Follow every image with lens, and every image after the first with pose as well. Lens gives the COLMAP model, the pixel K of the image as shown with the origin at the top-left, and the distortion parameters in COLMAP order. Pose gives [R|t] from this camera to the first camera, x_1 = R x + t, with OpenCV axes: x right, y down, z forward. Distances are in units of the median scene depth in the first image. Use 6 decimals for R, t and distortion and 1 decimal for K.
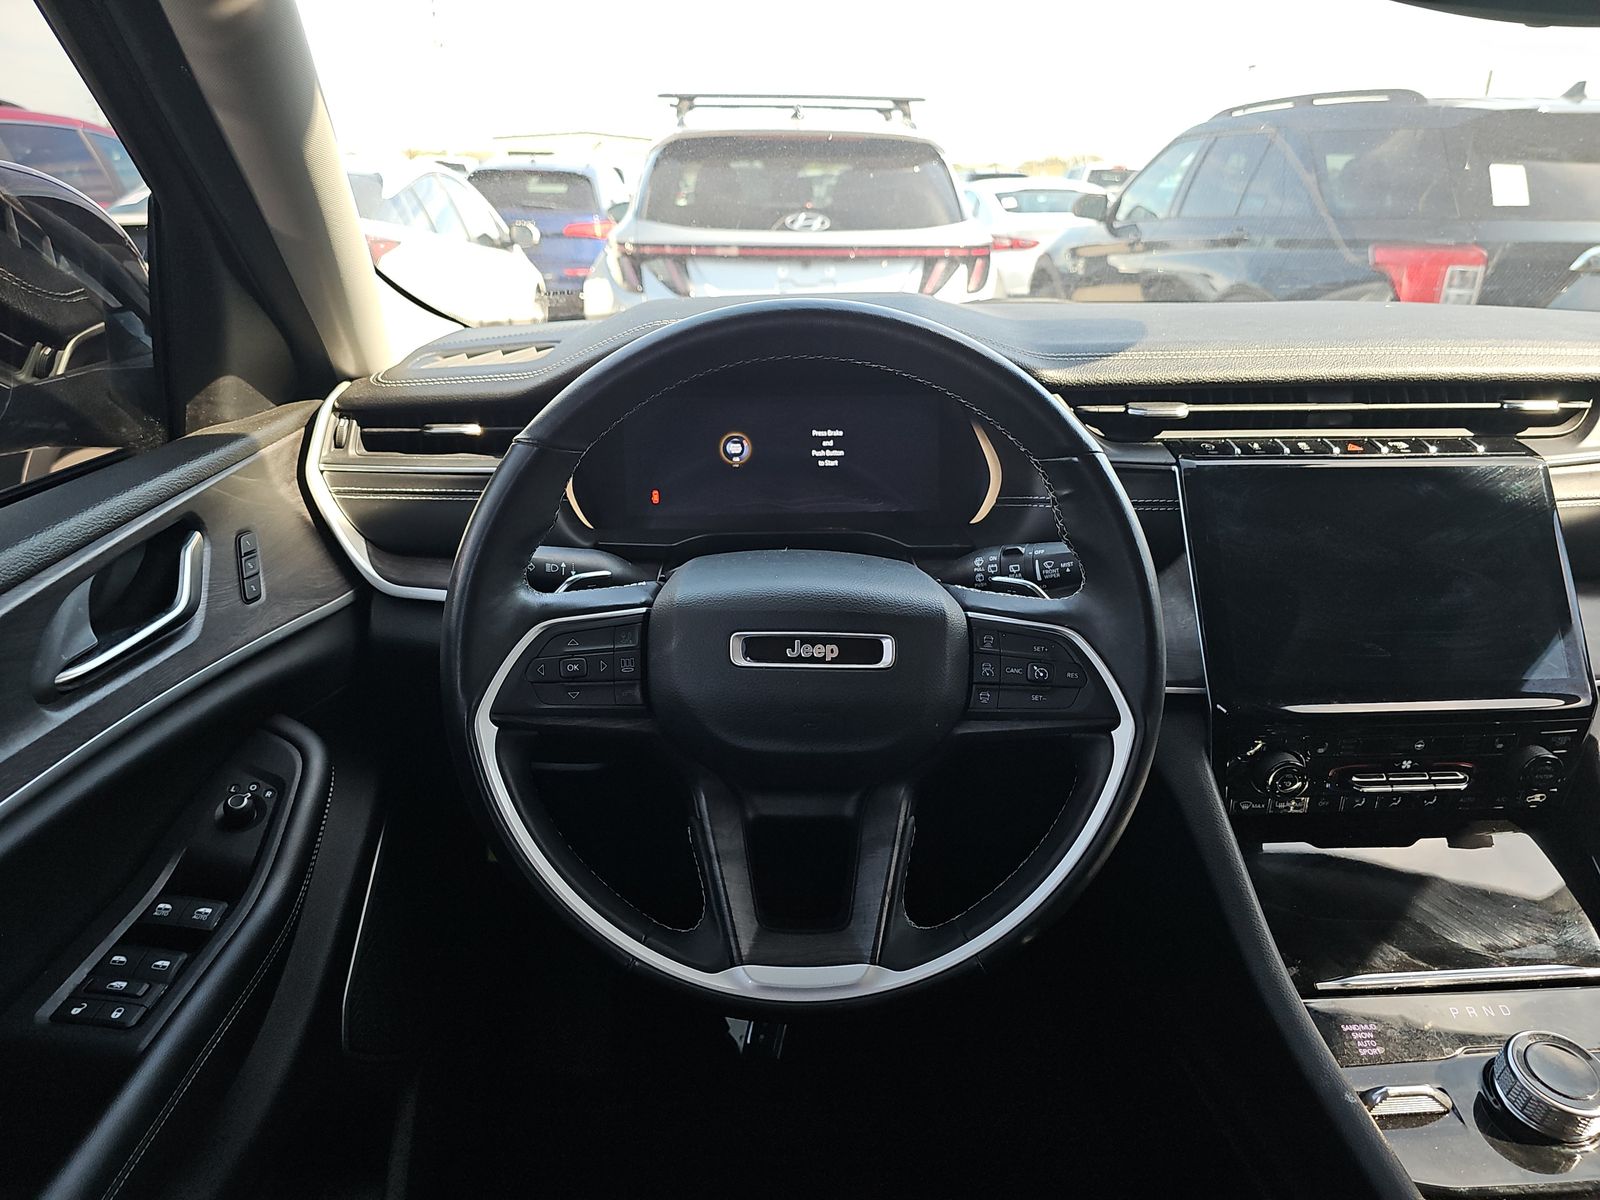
lens RADIAL K [[1083.7, 0, 747.8], [0, 1083.7, 611.9], [0, 0, 1]] dist [0.053516, -0.047844]
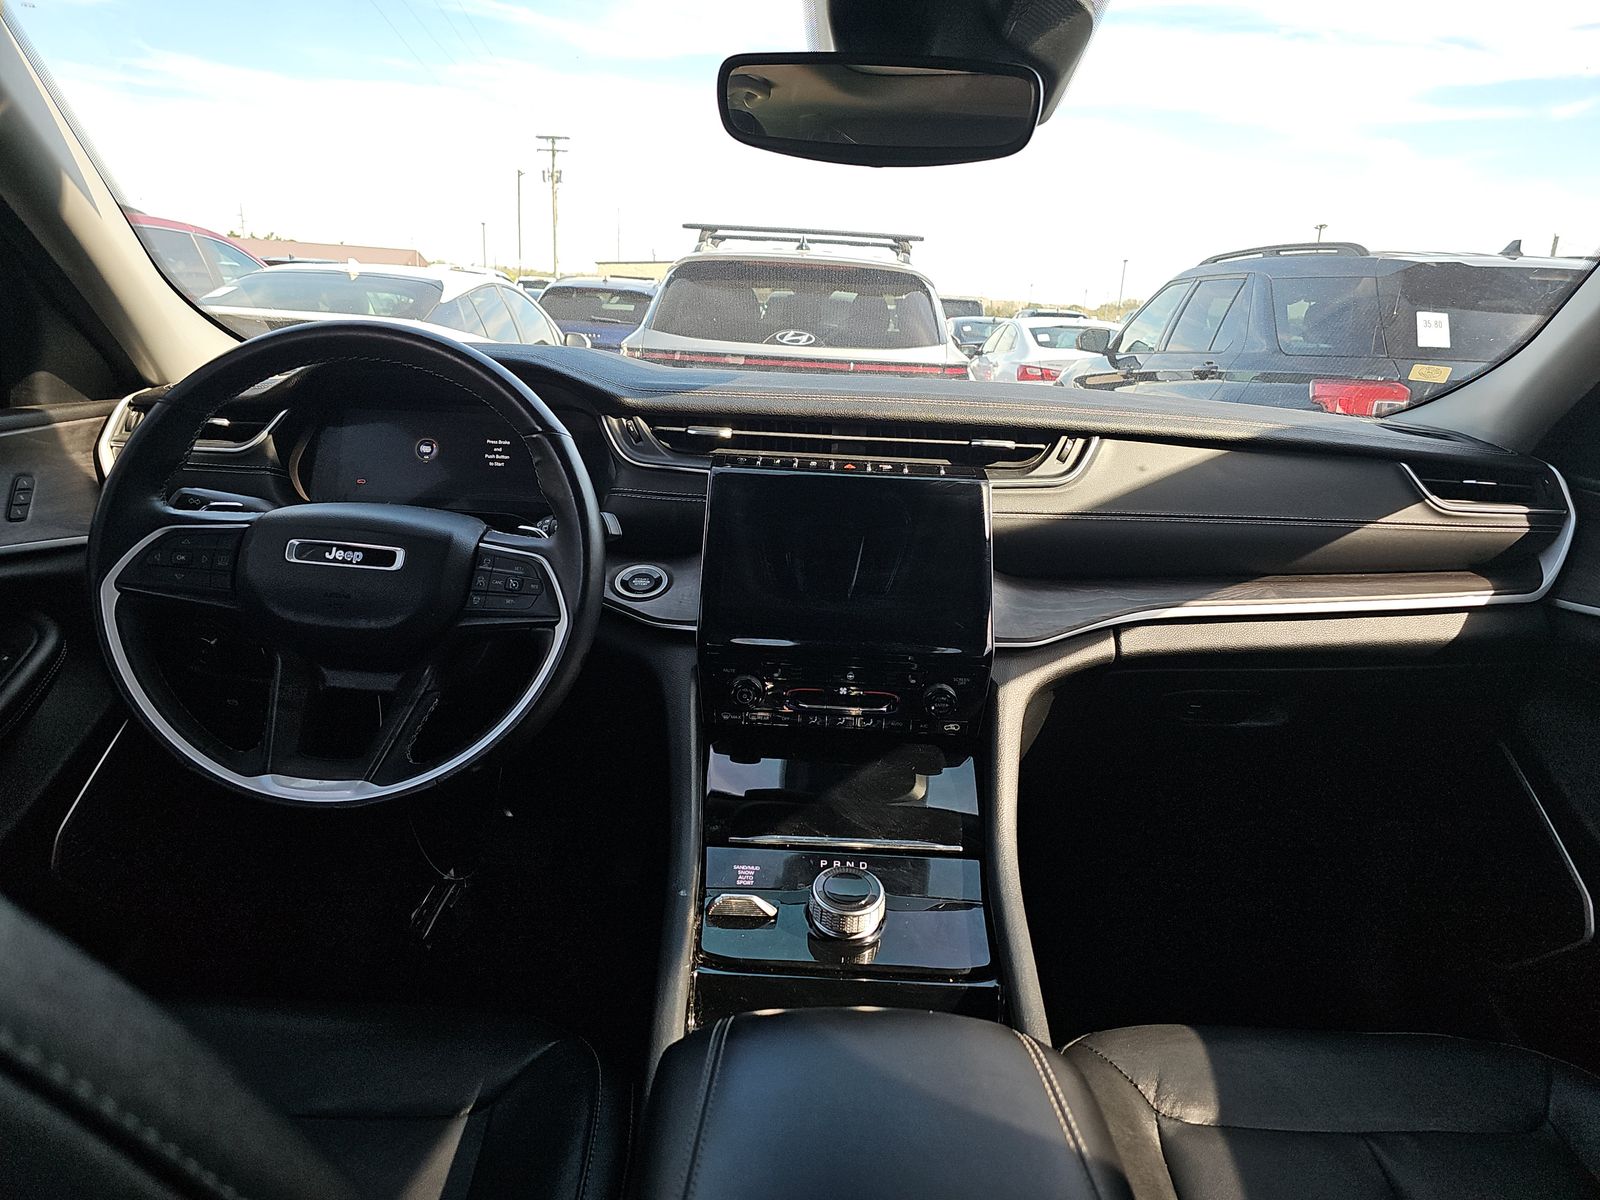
lens RADIAL K [[1083.7, 0, 796.8], [0, 1083.7, 610.4], [0, 0, 1]] dist [0.053516, -0.047844]
pose [[0.996510, 0.056838, -0.061140, 0.530484], [-0.063350, 0.991859, -0.110461, 0.163139], [0.054364, 0.113949, 0.991998, -0.277308]]
